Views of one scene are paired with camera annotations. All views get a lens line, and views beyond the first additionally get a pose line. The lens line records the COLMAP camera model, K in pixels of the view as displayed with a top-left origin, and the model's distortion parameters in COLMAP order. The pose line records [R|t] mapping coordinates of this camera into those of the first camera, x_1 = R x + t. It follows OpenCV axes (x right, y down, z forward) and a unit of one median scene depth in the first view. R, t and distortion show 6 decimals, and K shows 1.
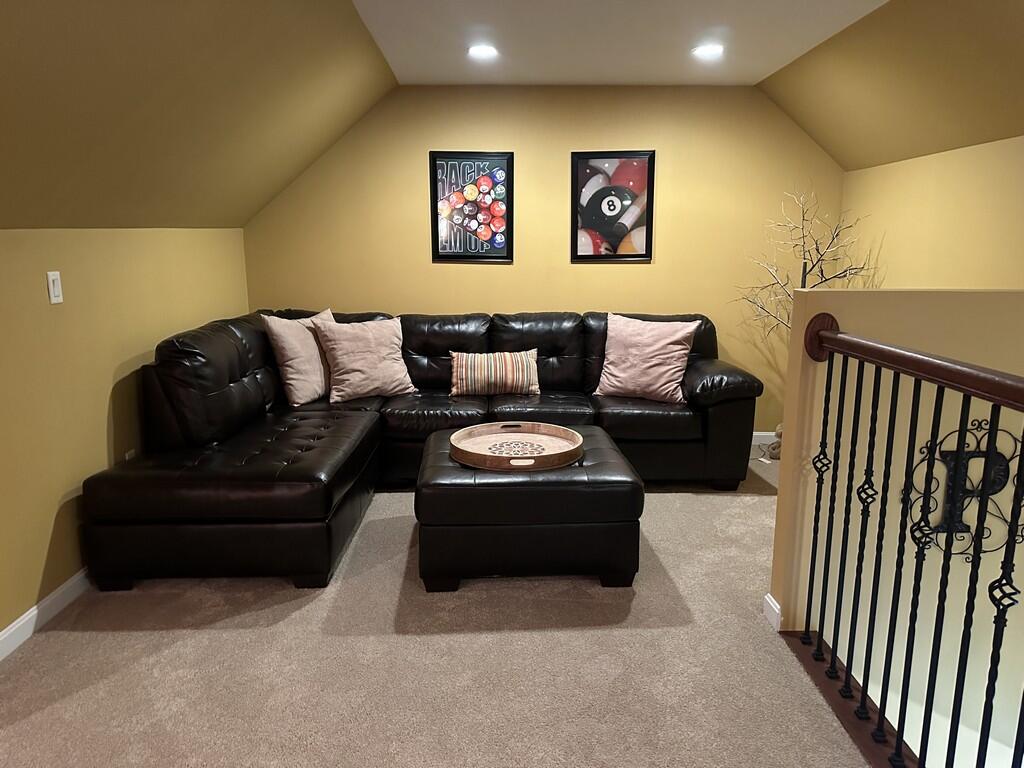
lens RADIAL K [[691.0, 0, 512.0], [0, 691.0, 384.0], [0, 0, 1]] dist [0.185678, -0.319561]
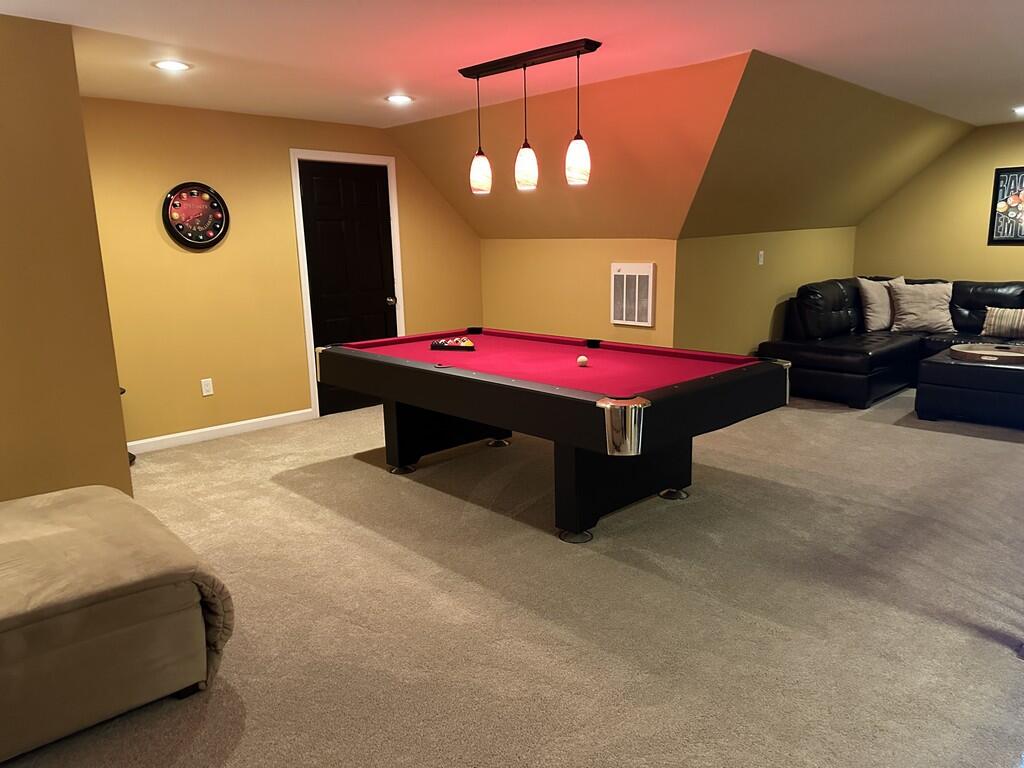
lens RADIAL K [[730.1, 0, 512.0], [0, 730.1, 384.0], [0, 0, 1]] dist [0.060185, -0.077262]
pose [[0.687295, 0.124714, -0.715592, 0.368522], [-0.119664, 0.991130, 0.057803, 0.149161], [0.716454, 0.045903, 0.696122, -0.805766]]
